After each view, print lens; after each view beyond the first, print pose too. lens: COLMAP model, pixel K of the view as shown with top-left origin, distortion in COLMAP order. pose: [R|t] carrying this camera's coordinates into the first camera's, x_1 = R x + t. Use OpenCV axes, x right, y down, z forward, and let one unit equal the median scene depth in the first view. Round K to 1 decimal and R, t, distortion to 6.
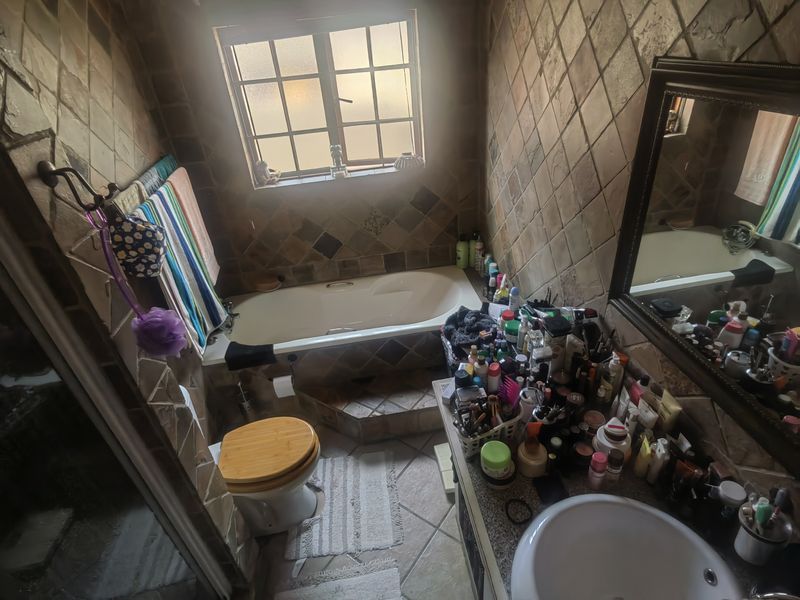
lens RADIAL K [[422.8, 0, 399.1], [0, 422.8, 292.0], [0, 0, 1]] dist [-0.005265, -0.000099]
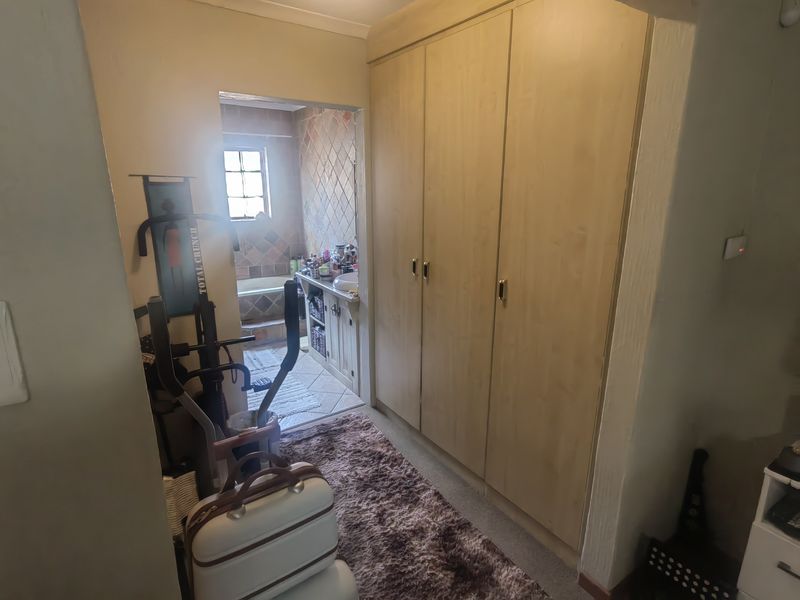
lens RADIAL K [[422.8, 0, 398.9], [0, 422.8, 301.1], [0, 0, 1]] dist [-0.005265, -0.000099]
pose [[0.893964, -0.027077, 0.447320, -0.308174], [0.163567, 0.949024, -0.269441, 0.715711], [-0.417222, 0.314037, 0.852823, -0.822036]]
